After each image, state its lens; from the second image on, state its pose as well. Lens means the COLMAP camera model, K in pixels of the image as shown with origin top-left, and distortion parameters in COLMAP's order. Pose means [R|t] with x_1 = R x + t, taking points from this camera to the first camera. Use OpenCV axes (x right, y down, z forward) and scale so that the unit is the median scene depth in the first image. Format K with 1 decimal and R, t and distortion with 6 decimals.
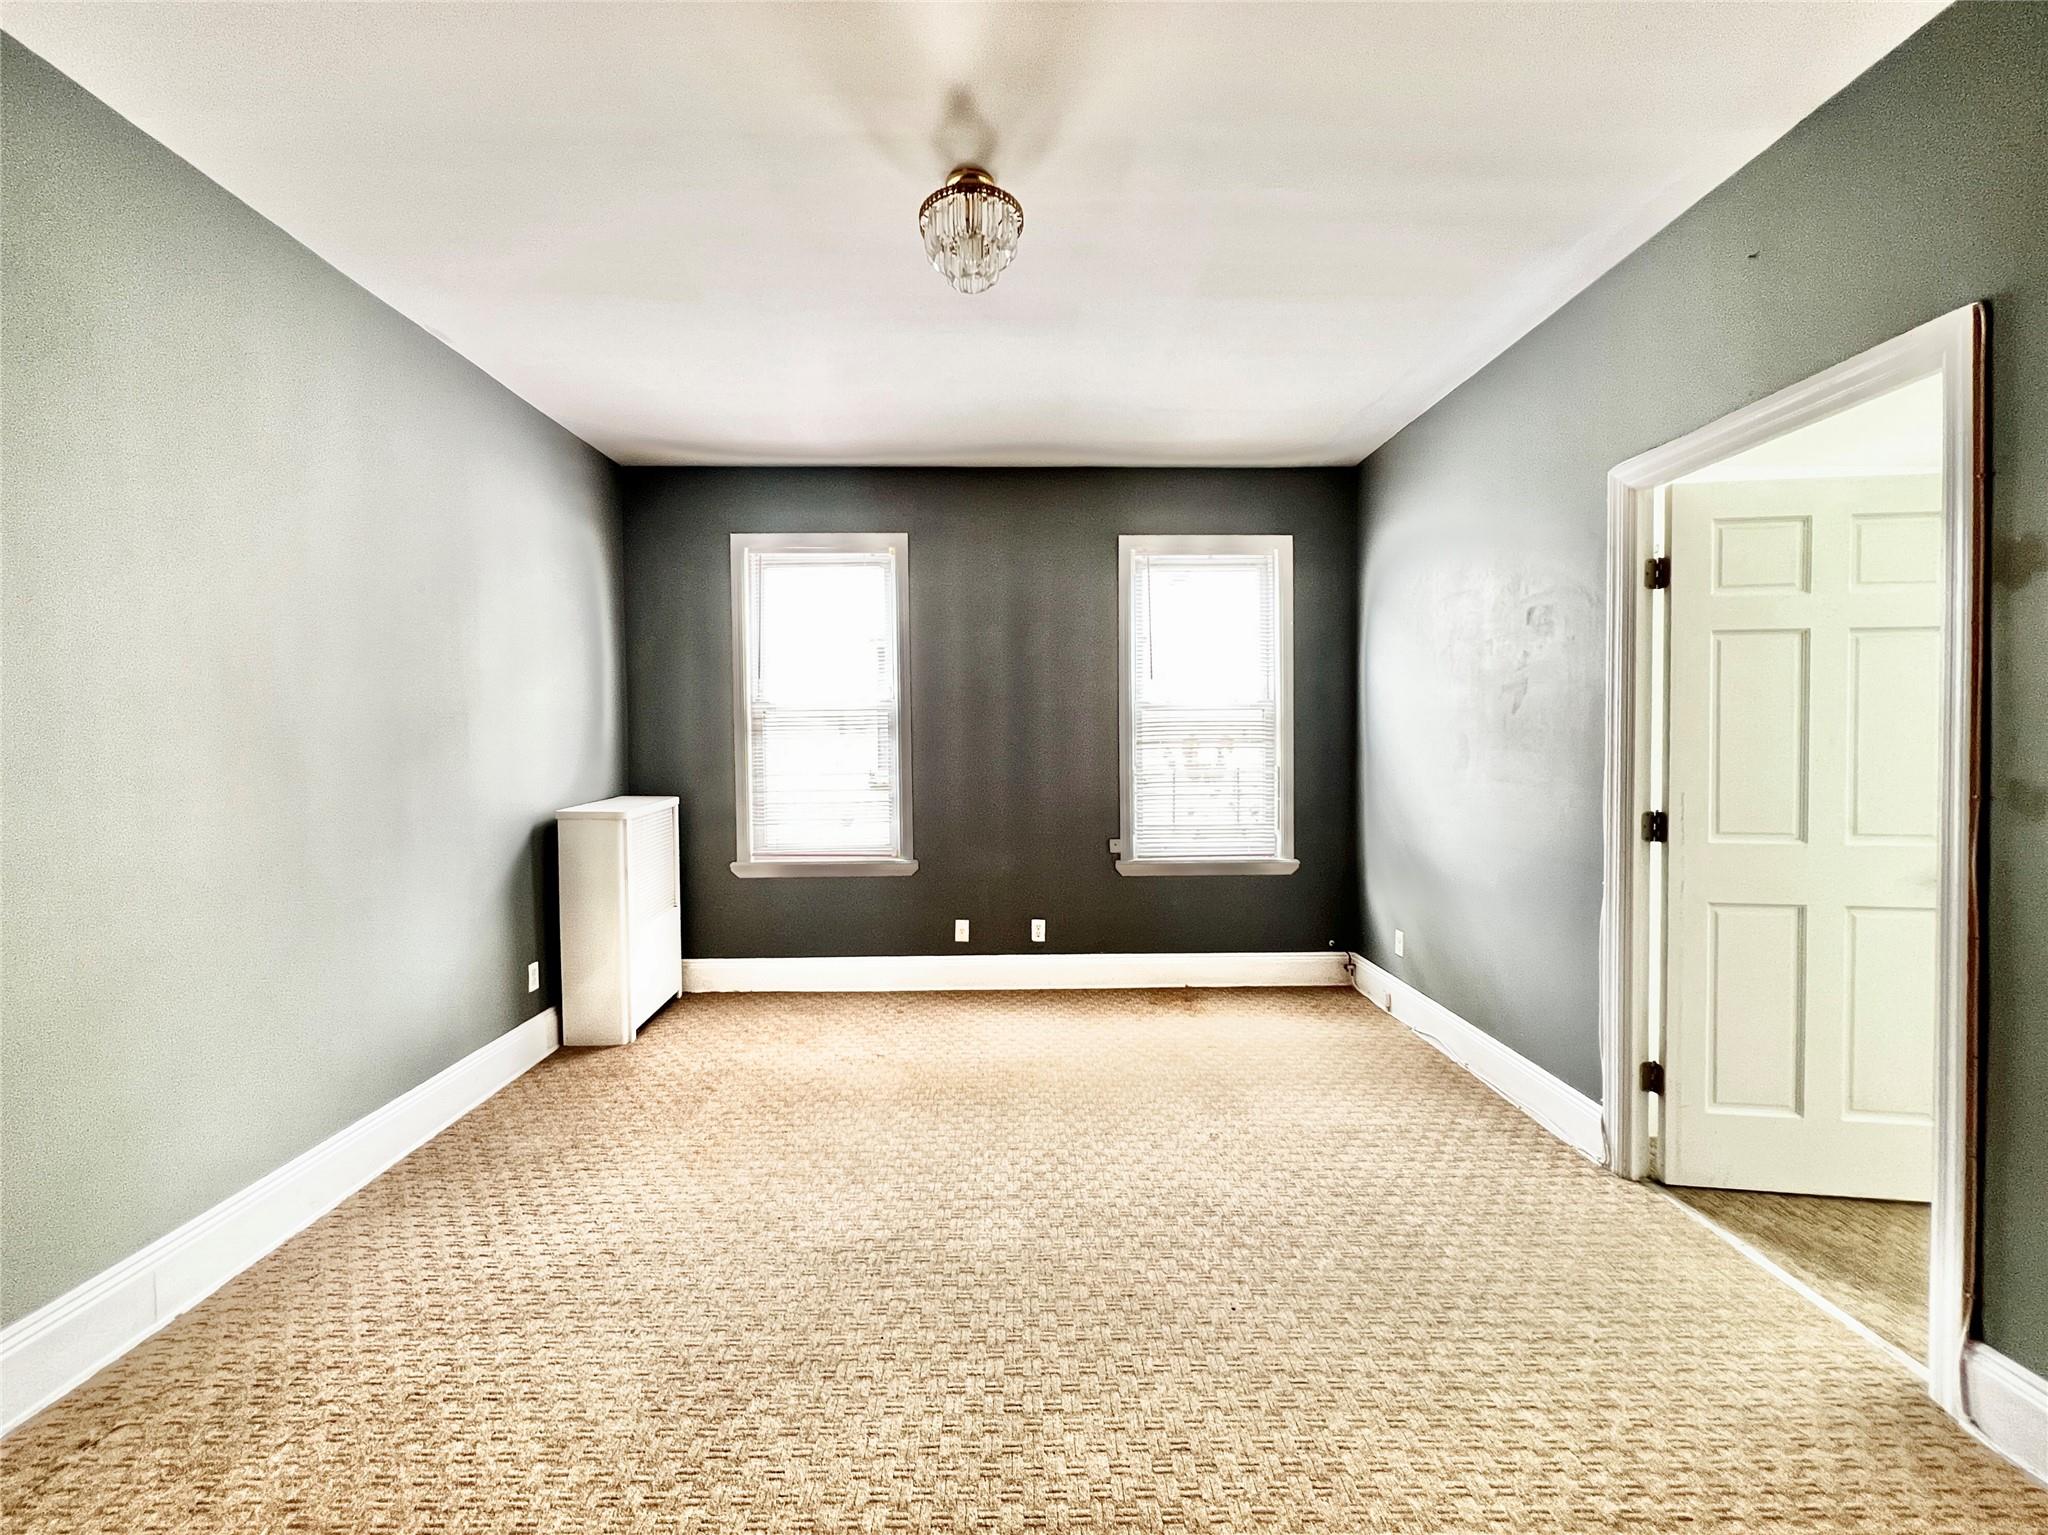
lens RADIAL K [[830.9, 0, 1032.8], [0, 830.9, 758.6], [0, 0, 1]] dist [0.000402, -0.000106]
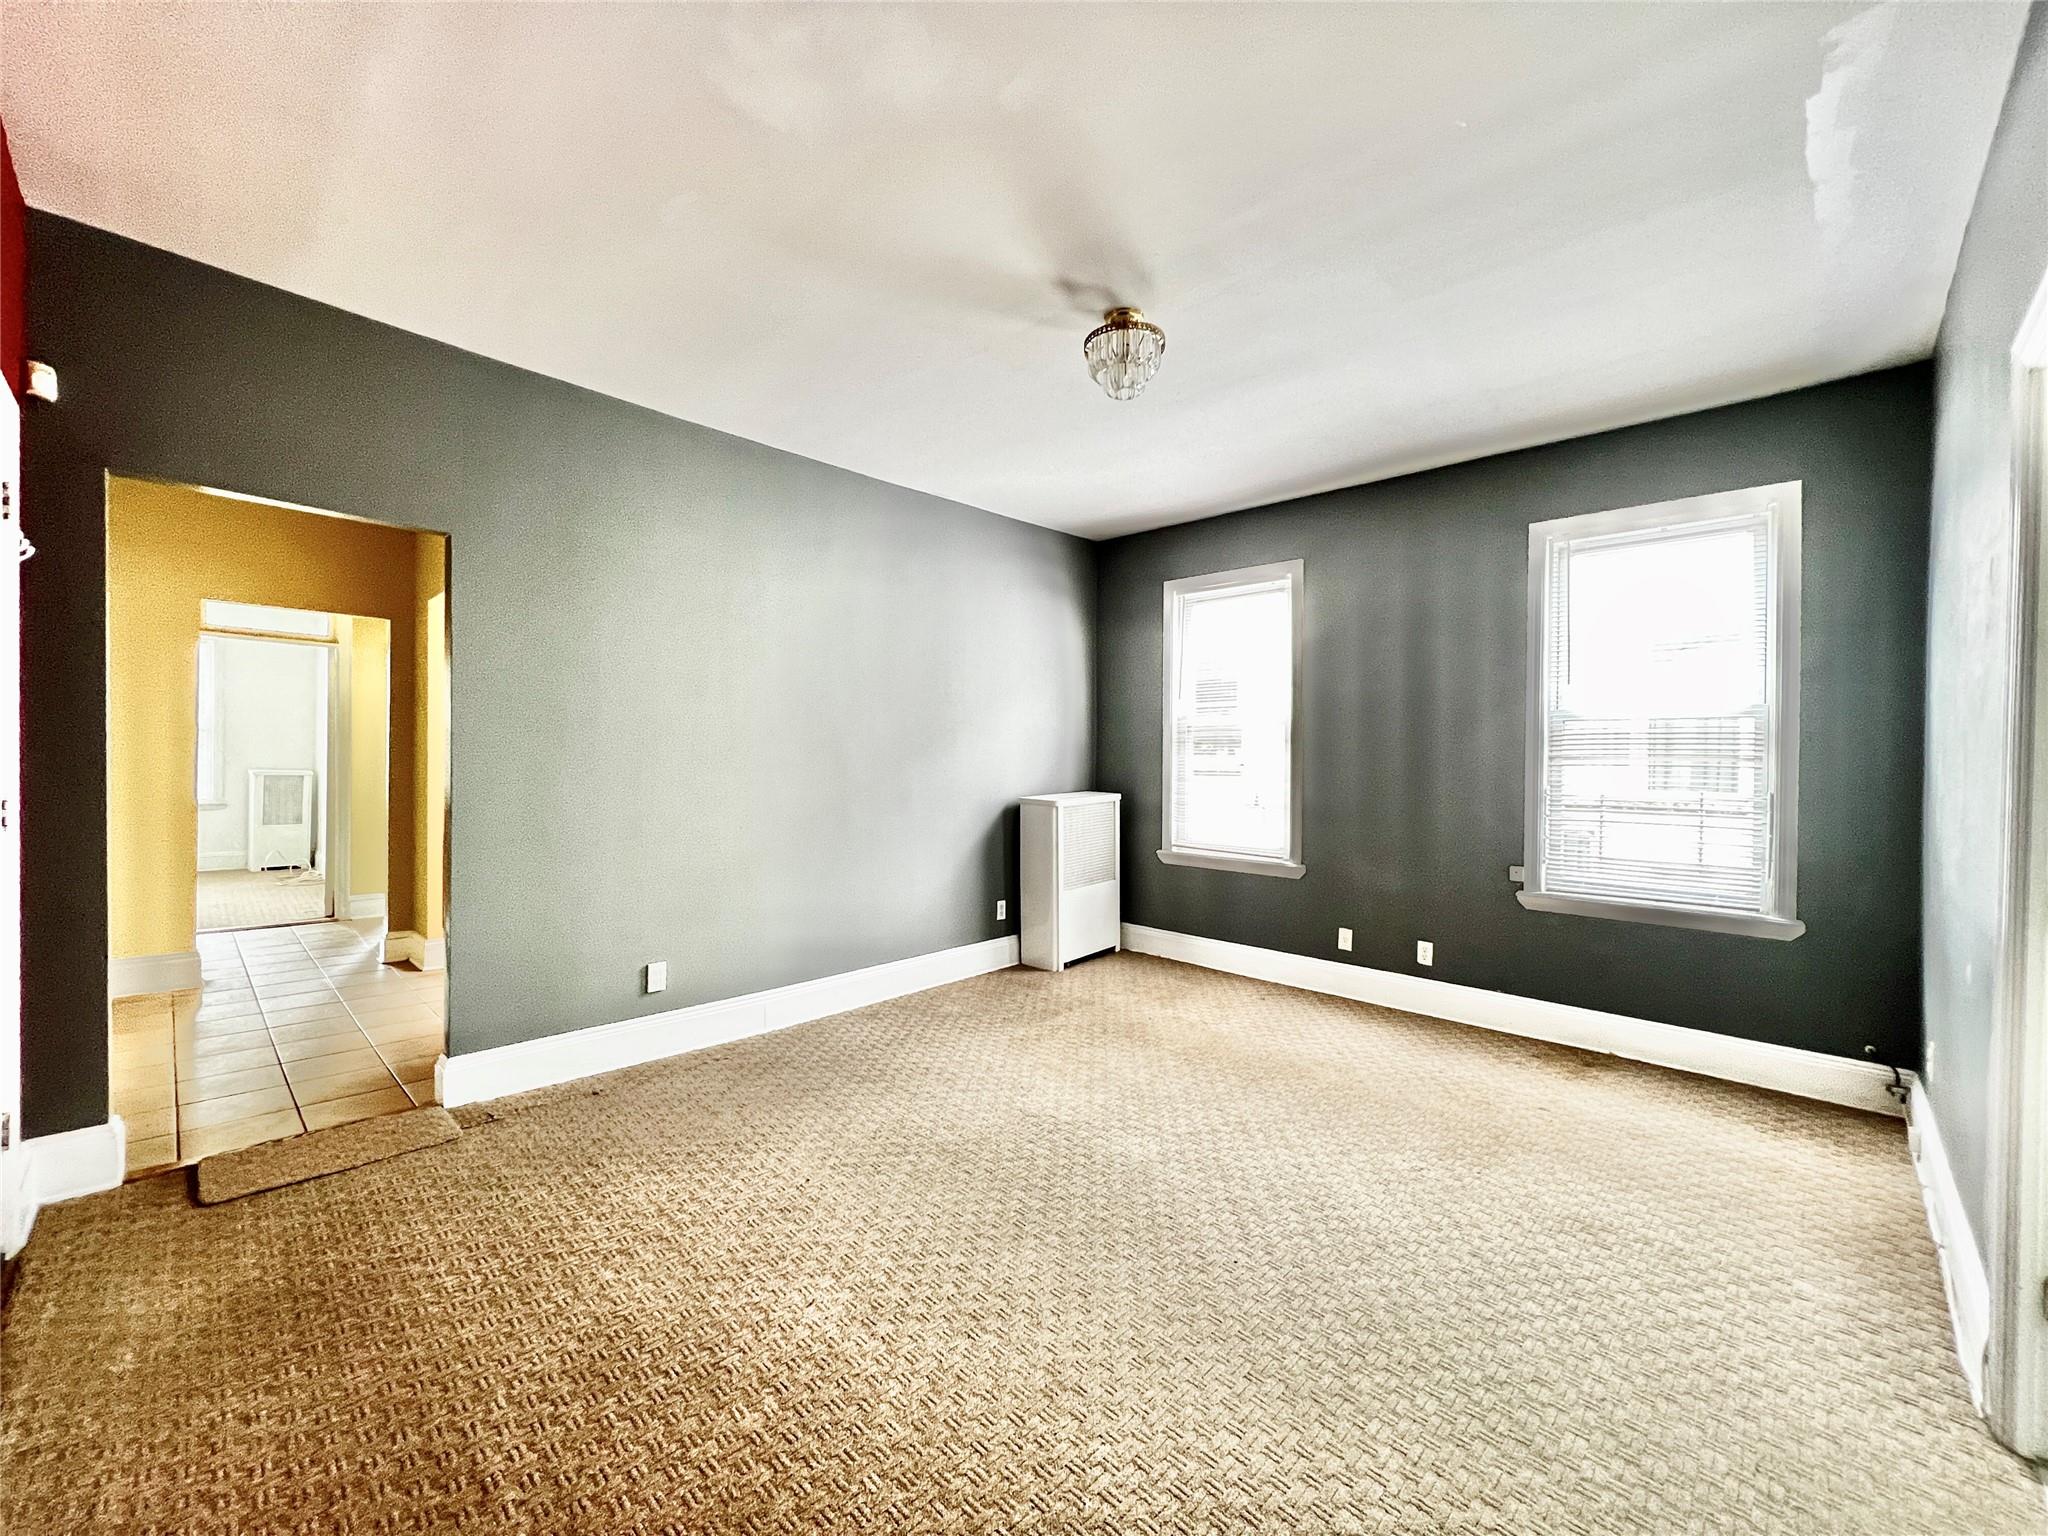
lens RADIAL K [[830.9, 0, 1032.8], [0, 830.9, 759.1], [0, 0, 1]] dist [0.000402, -0.000106]
pose [[0.705766, 0.018902, -0.708193, 0.378915], [-0.028841, 0.999582, -0.002063, -0.000627], [0.707857, 0.021881, 0.706016, 0.003200]]
